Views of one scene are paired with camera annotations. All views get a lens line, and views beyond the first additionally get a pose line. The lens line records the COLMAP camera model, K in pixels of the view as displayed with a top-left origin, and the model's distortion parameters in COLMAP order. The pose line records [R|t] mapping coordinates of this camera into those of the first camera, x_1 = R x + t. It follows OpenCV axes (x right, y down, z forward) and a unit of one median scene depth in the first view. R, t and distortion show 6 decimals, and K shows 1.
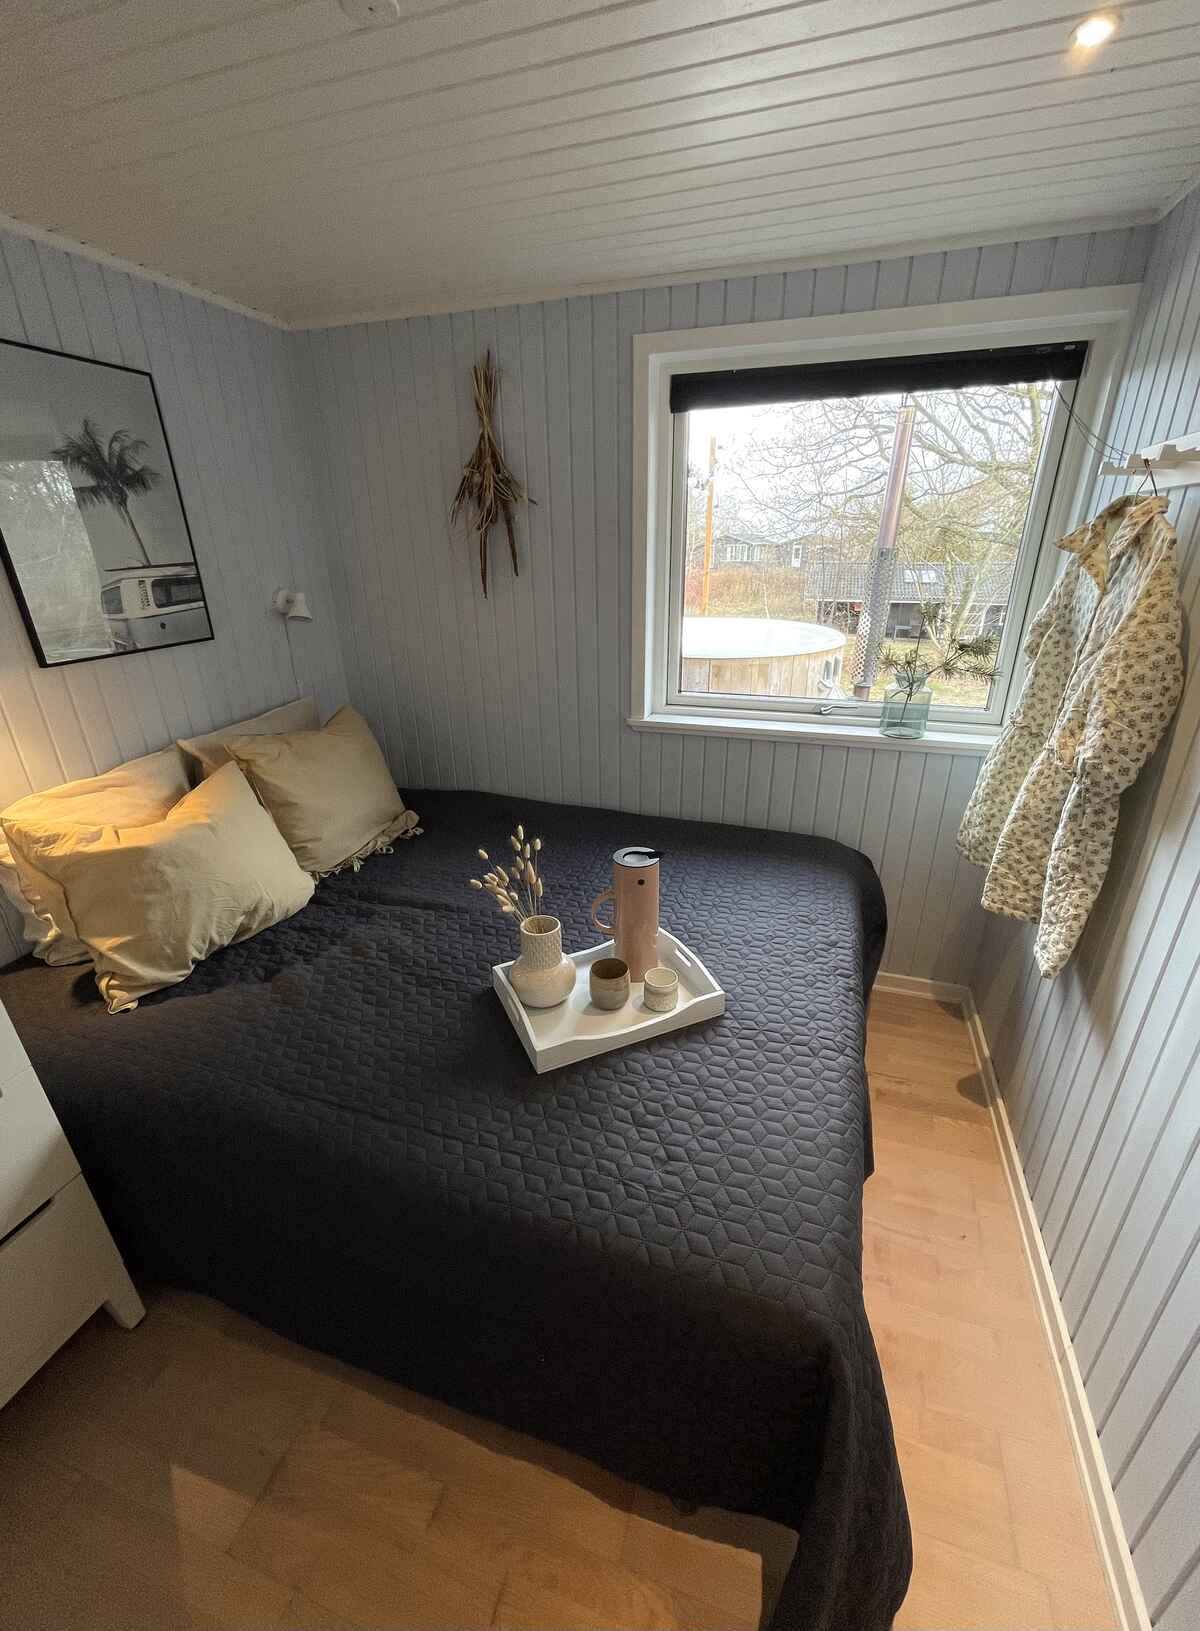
lens RADIAL K [[665.8, 0, 603.3], [0, 665.8, 820.0], [0, 0, 1]] dist [0.007175, 0.000256]
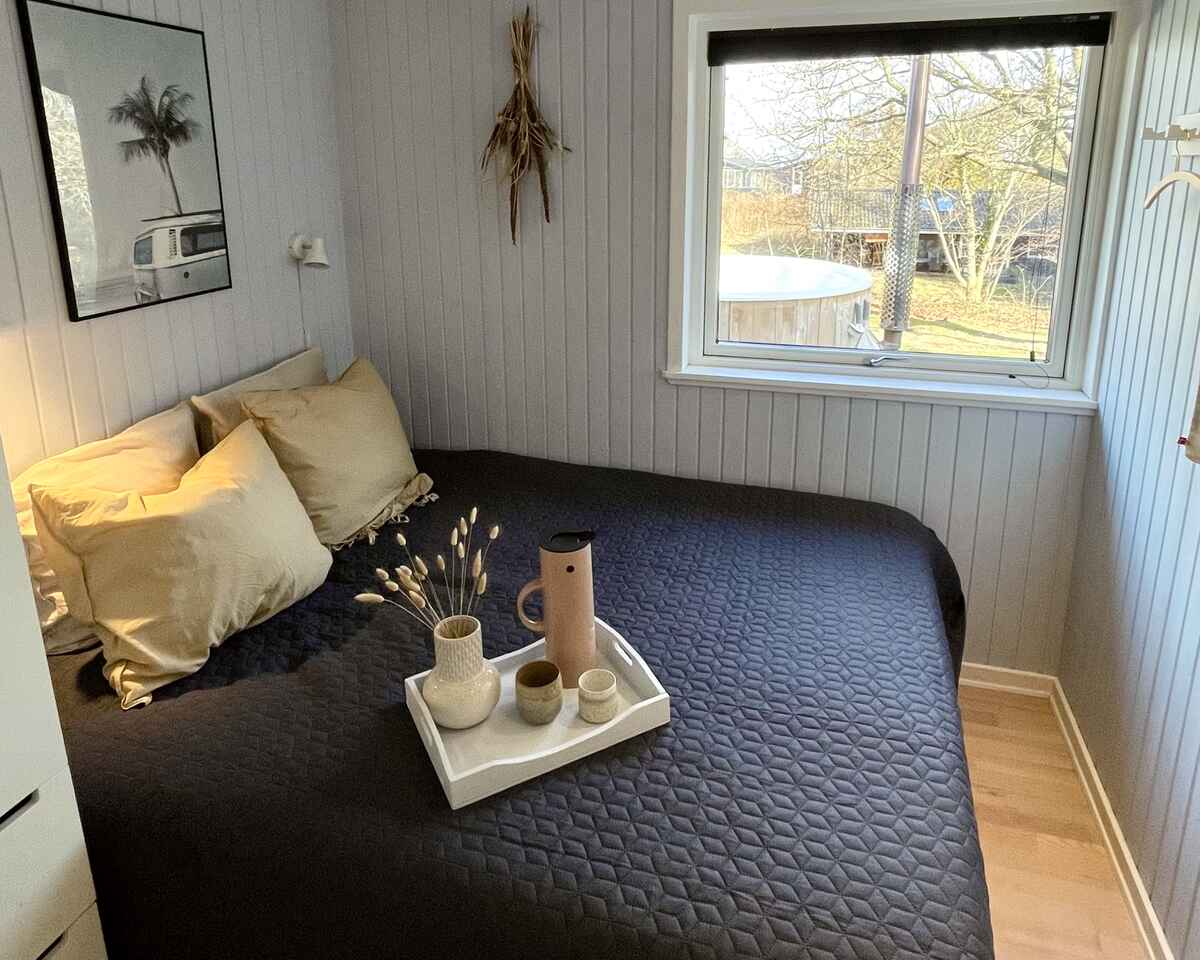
lens RADIAL K [[802.5, 0, 605.5], [0, 802.5, 344.1], [0, 0, 1]] dist [0.007948, -0.001770]
pose [[0.999280, 0.002738, 0.037843, -0.103376], [0.003836, 0.984991, -0.172562, 0.001434], [-0.037747, 0.172582, 0.984272, -0.105619]]
